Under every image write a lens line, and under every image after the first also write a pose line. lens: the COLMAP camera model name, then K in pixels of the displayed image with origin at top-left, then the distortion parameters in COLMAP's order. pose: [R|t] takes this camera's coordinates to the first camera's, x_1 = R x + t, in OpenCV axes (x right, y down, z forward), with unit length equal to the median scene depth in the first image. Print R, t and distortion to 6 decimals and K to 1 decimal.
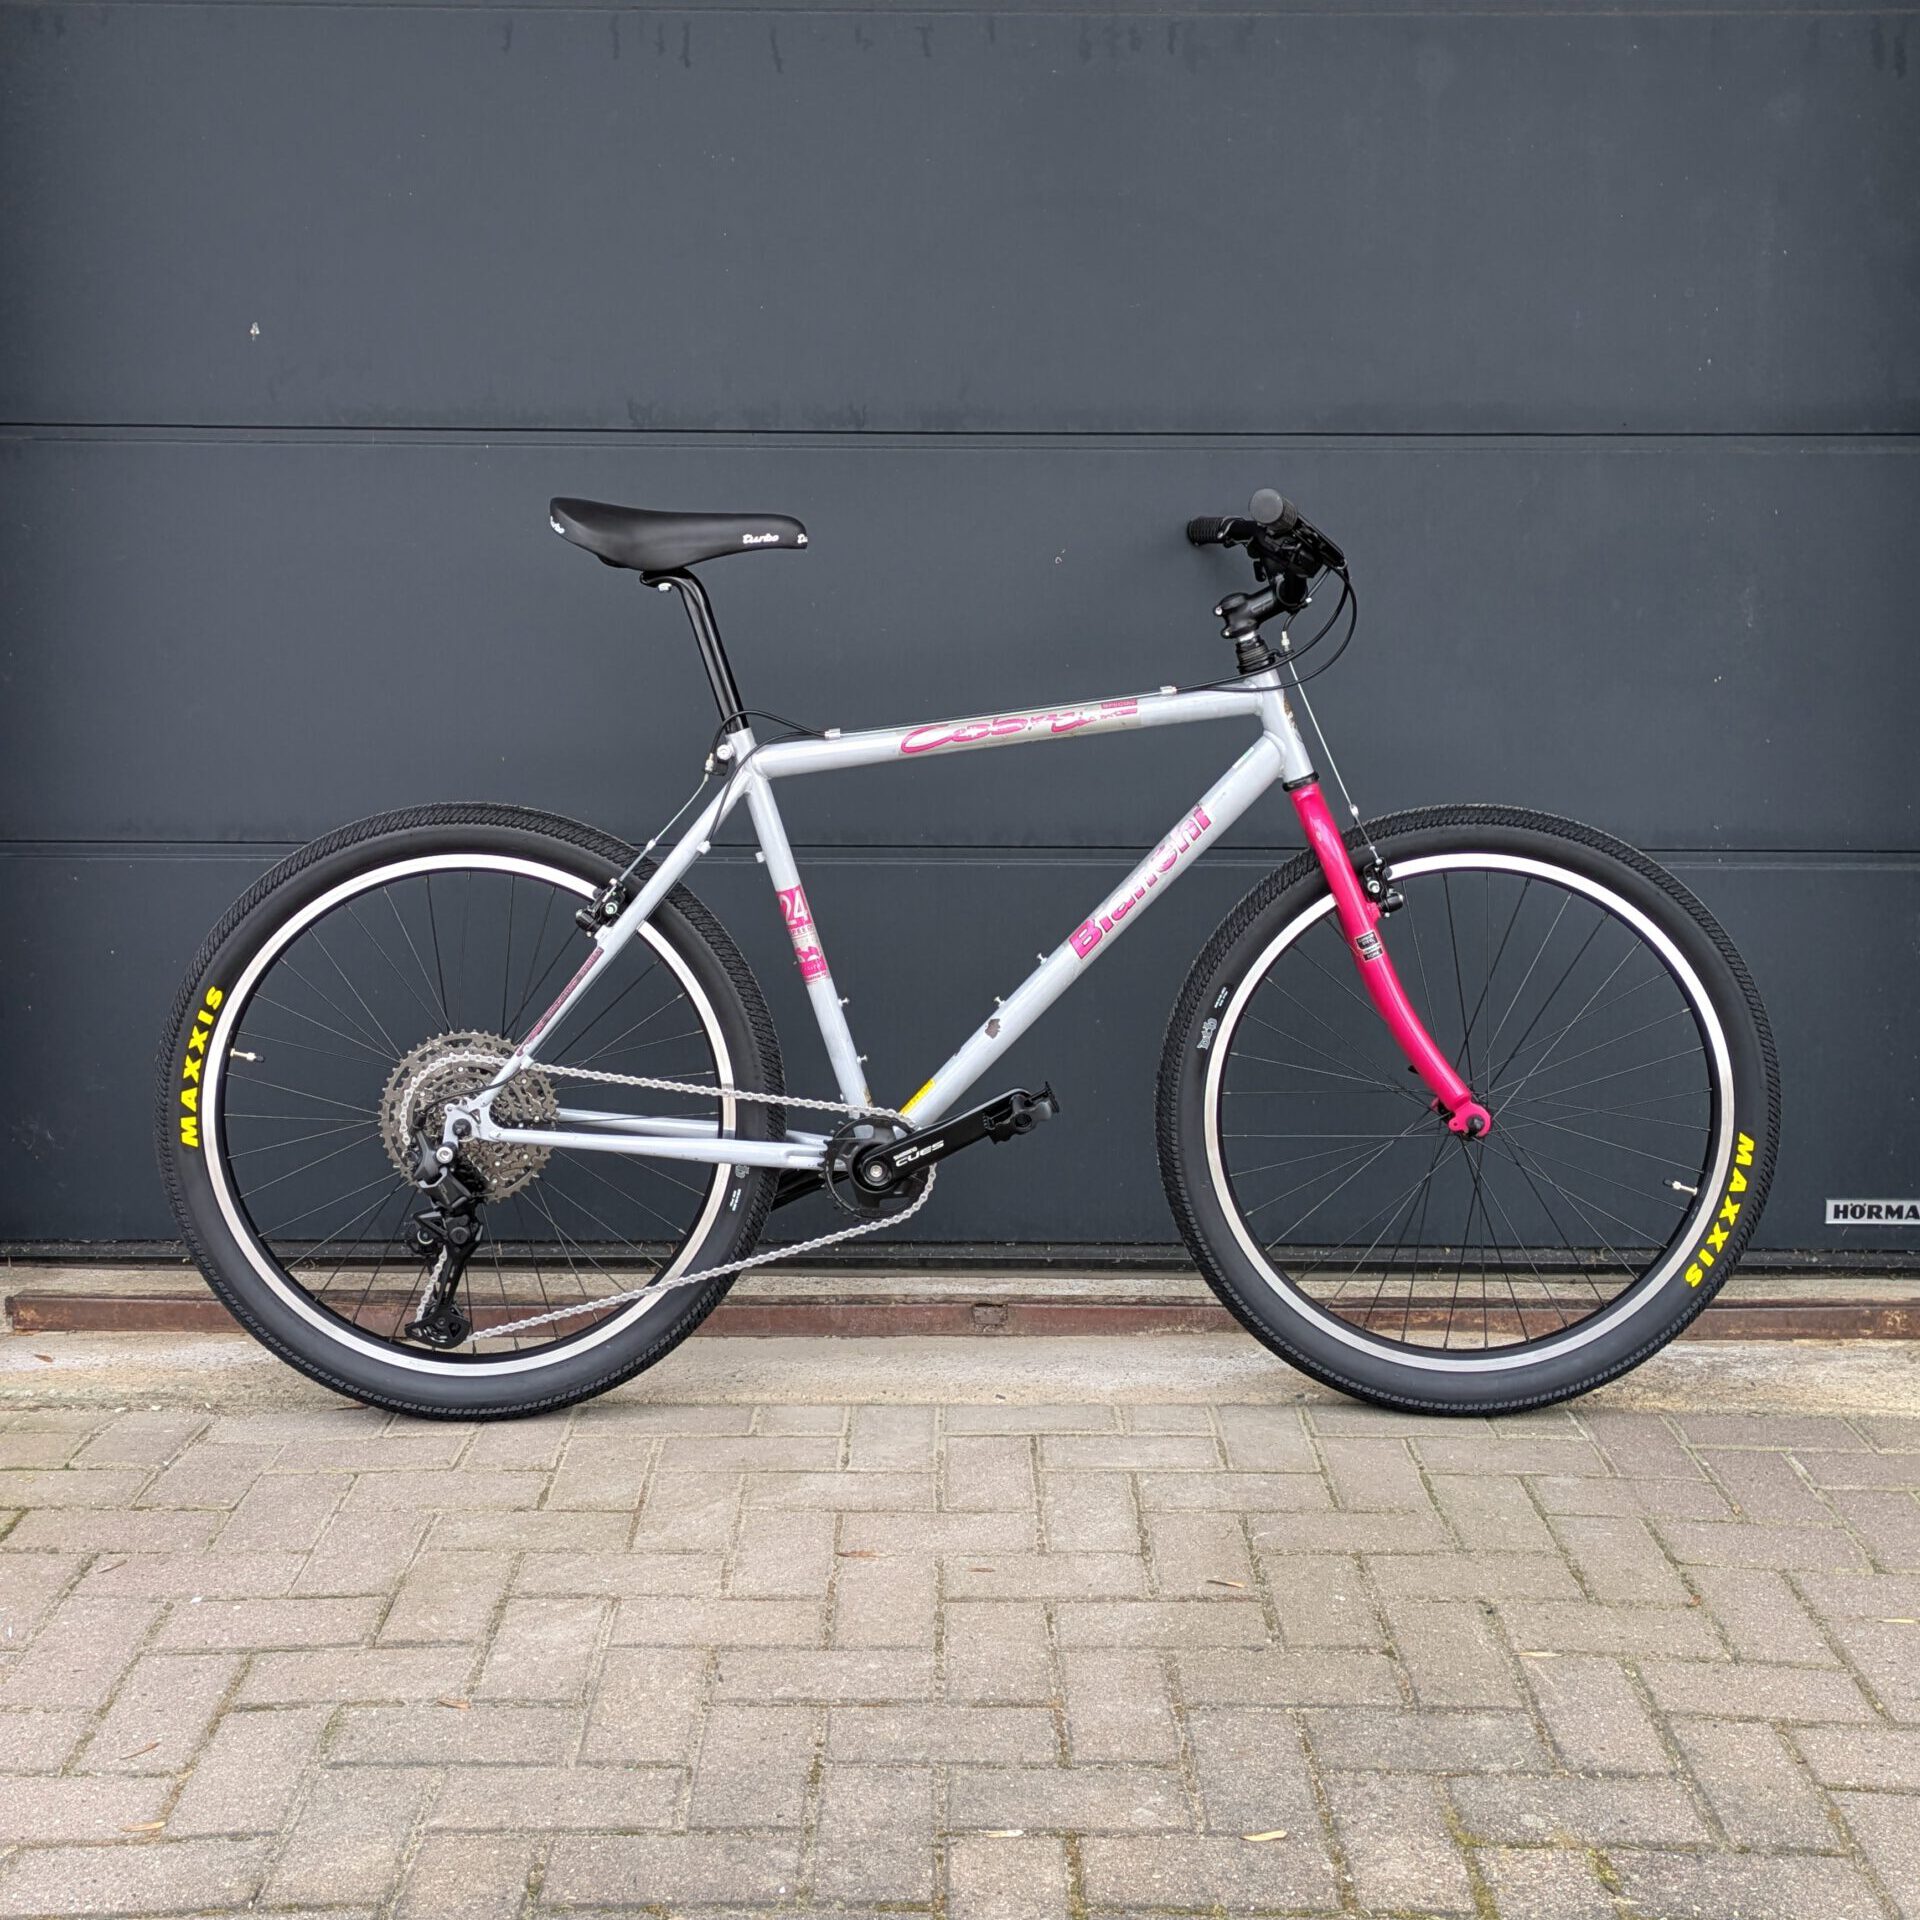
lens RADIAL K [[2563.7, 0, 965.1], [0, 2563.7, 885.9], [0, 0, 1]] dist [0.056772, -0.034033]
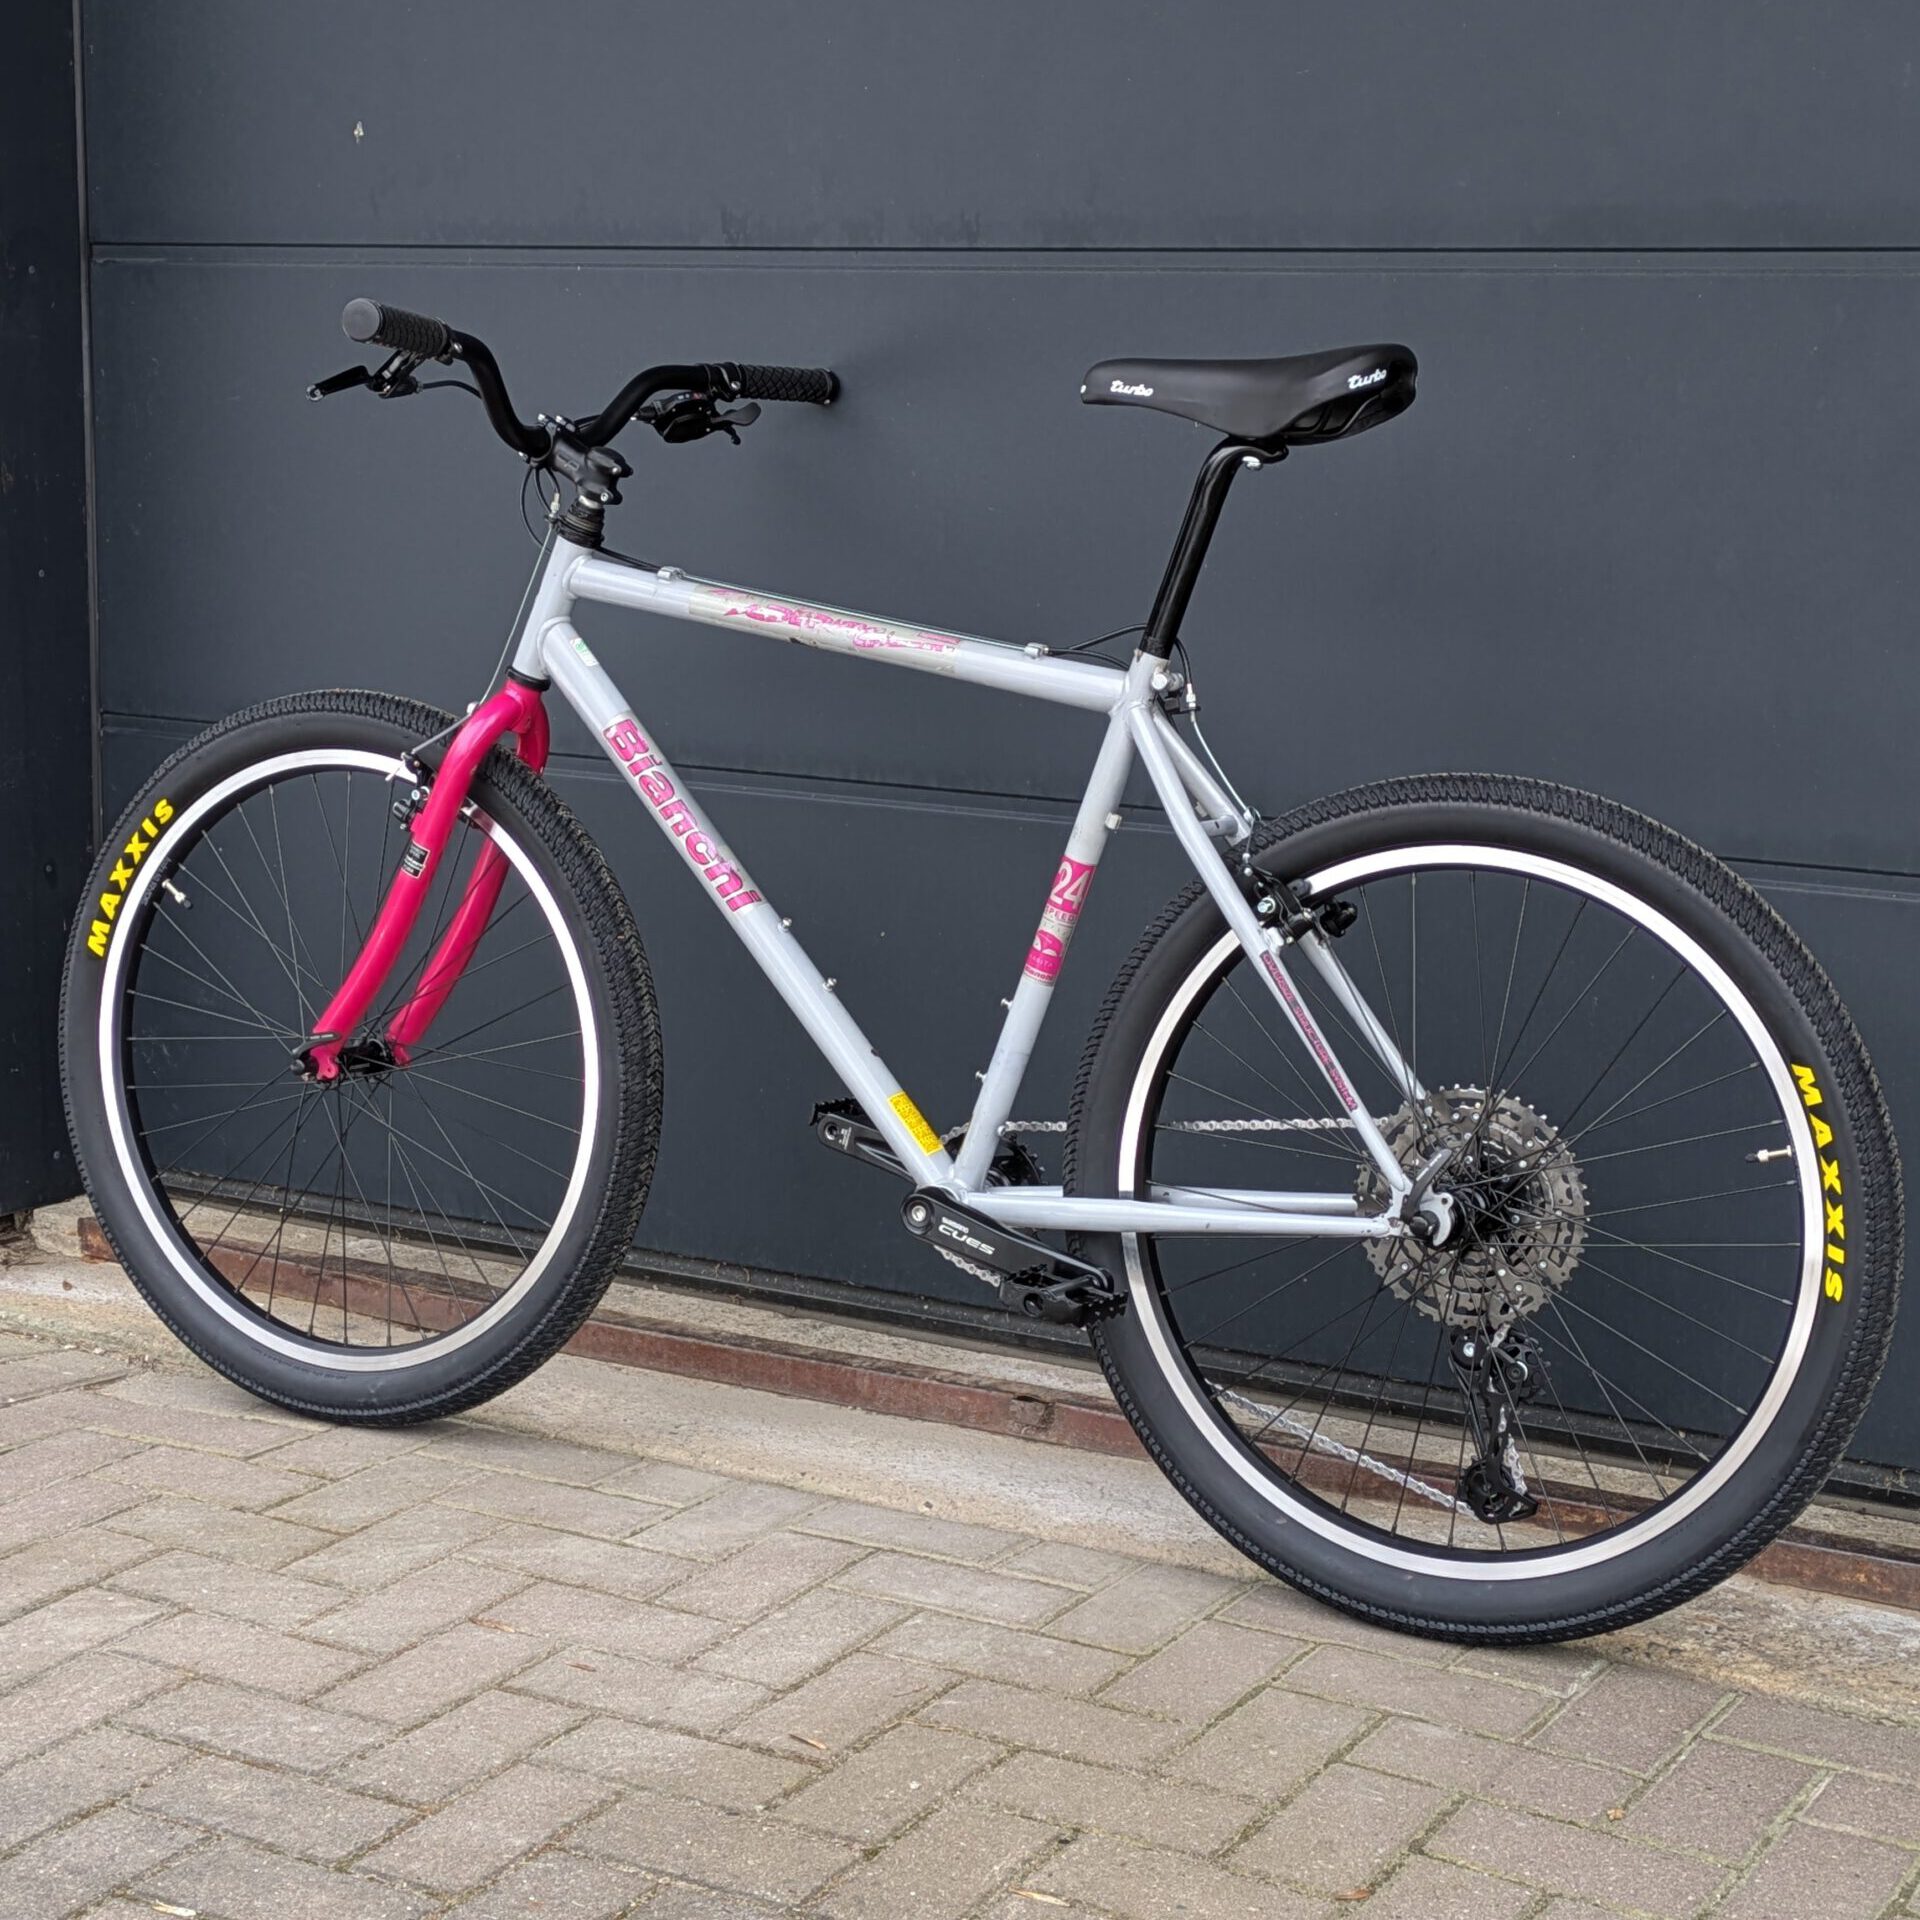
lens RADIAL K [[3523.0, 0, 969.4], [0, 3523.0, 1035.6], [0, 0, 1]] dist [0.087246, -0.207643]
pose [[0.865516, 0.106566, -0.489414, 0.587729], [-0.088301, 0.994265, 0.060334, -0.007707], [0.493036, -0.009004, 0.869962, 0.091602]]
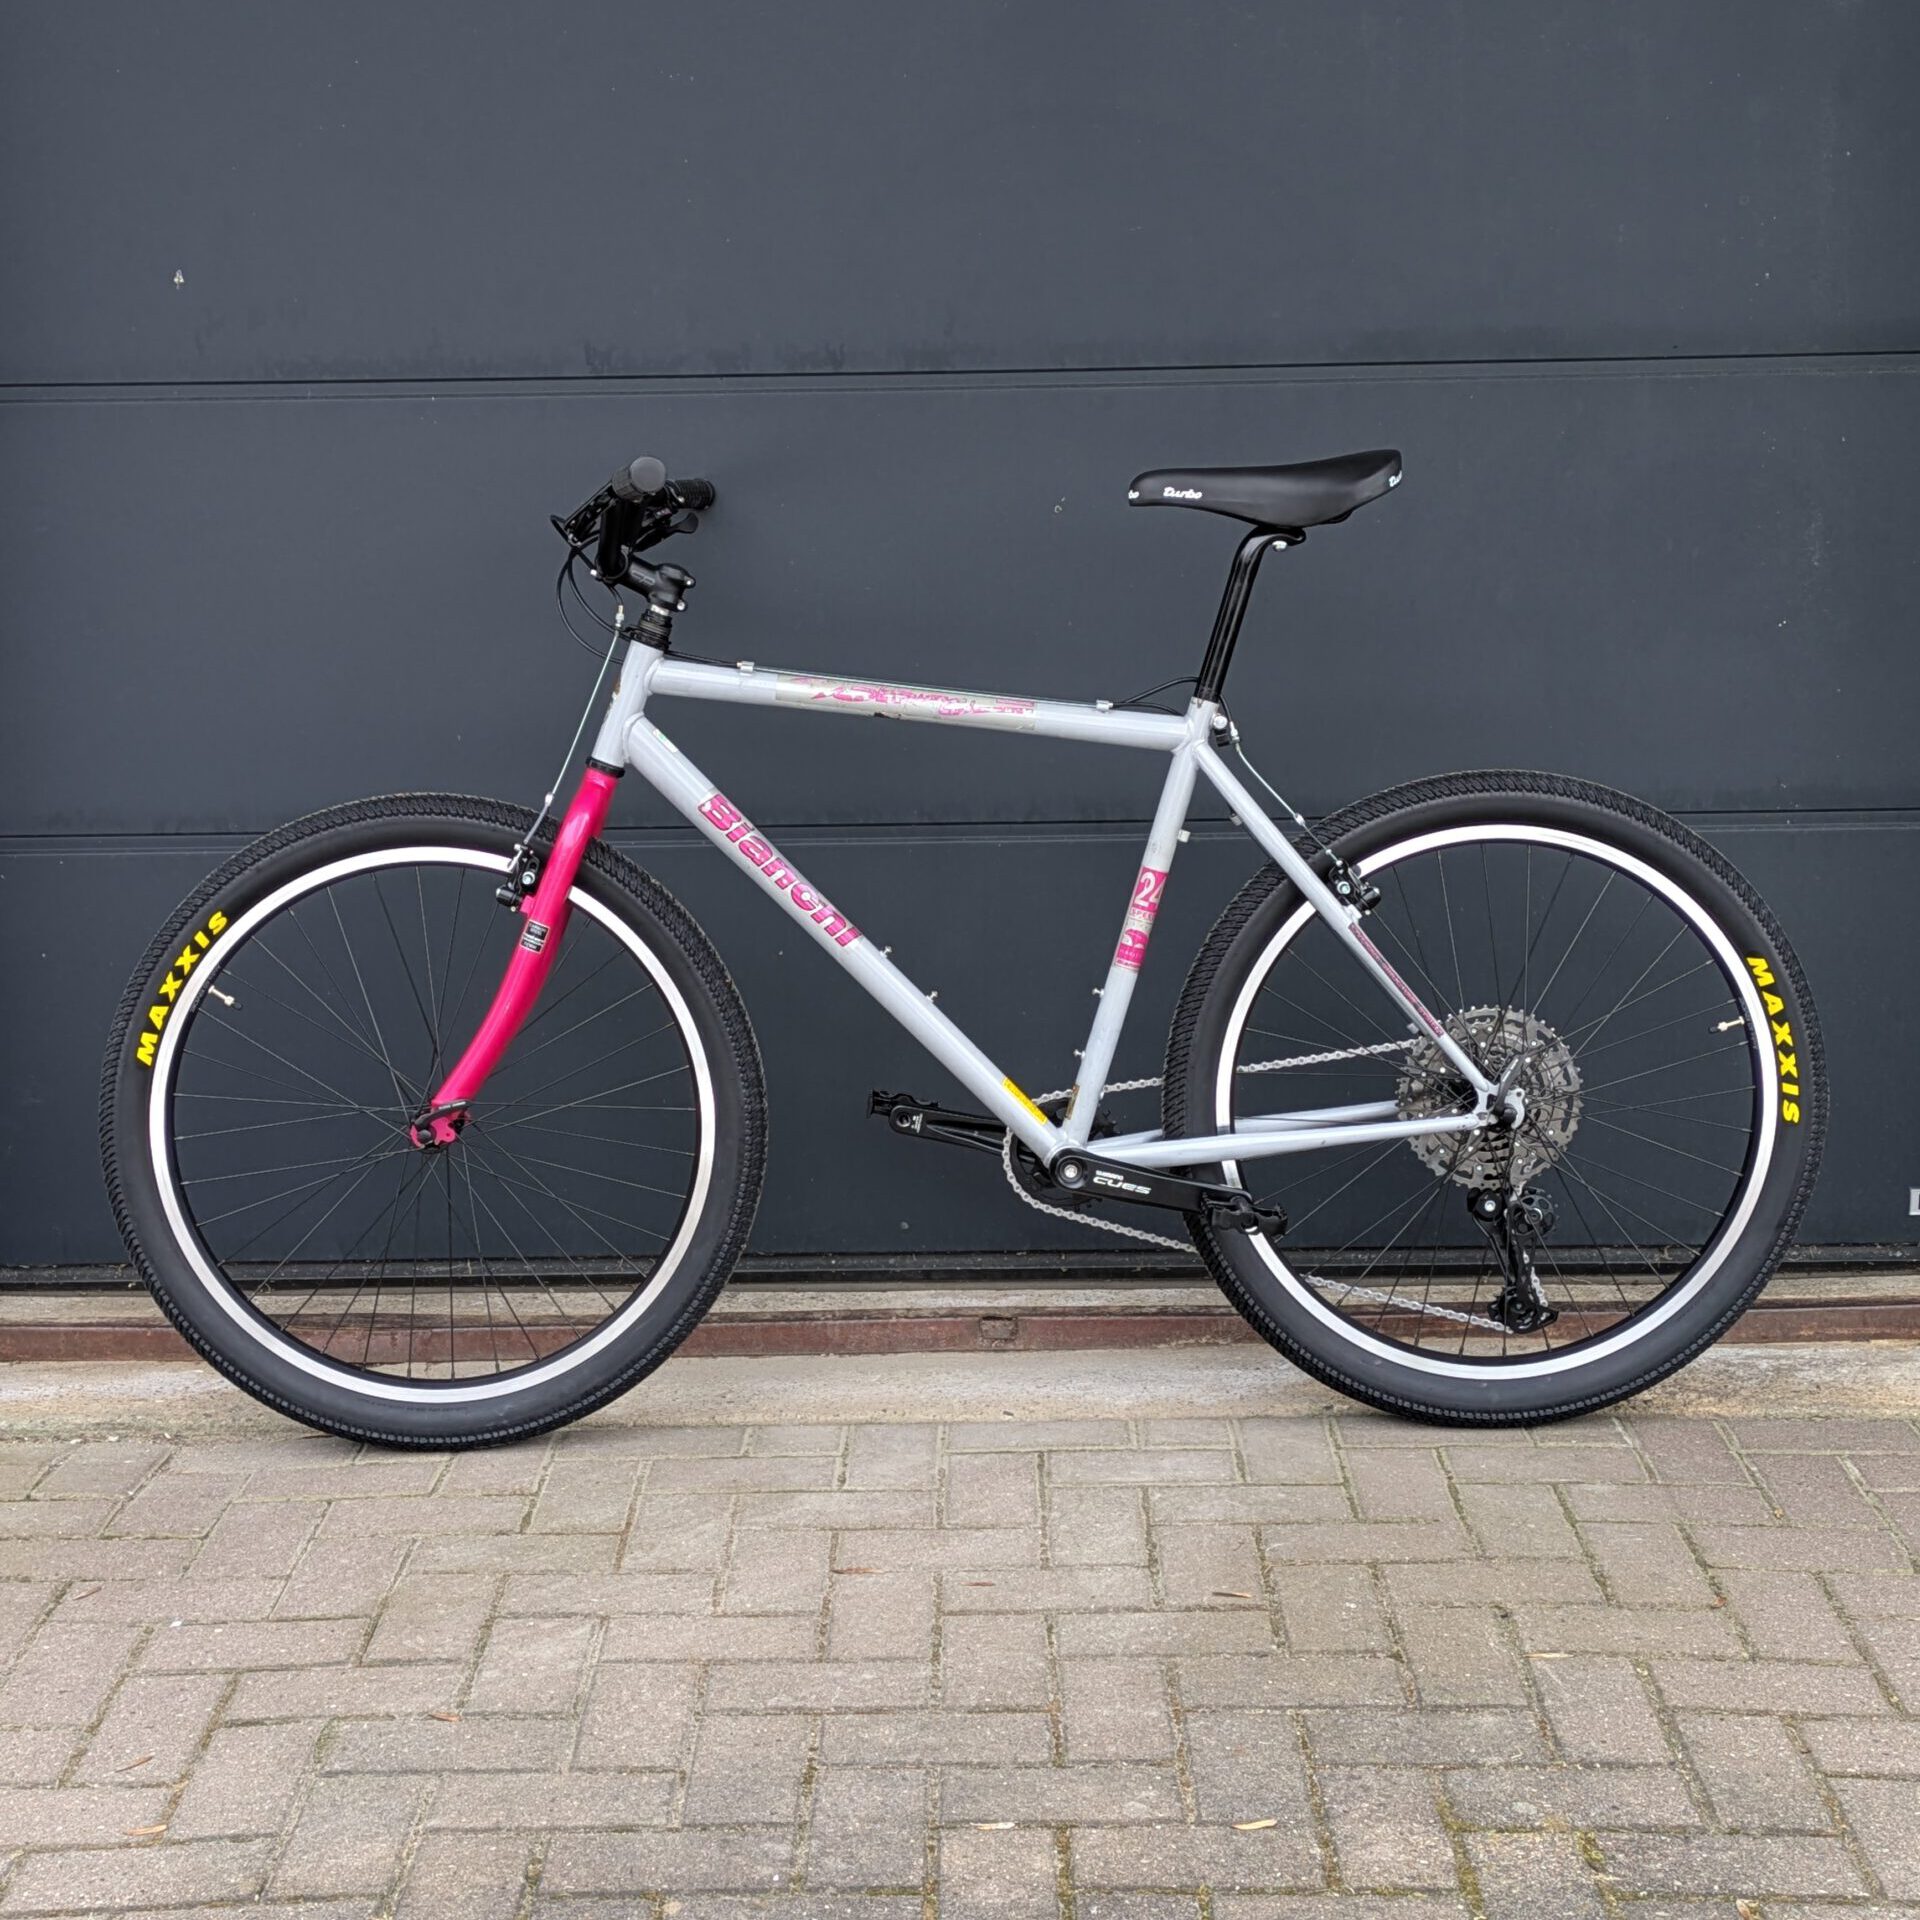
lens RADIAL K [[3223.4, 0, 960.0], [0, 3223.4, 960.0], [0, 0, 1]] dist [0.077047, -0.104109]
pose [[0.999647, -0.018995, -0.018593, 0.023504], [0.019765, 0.998917, 0.042131, -0.018153], [0.017773, -0.042483, 0.998939, -0.187829]]
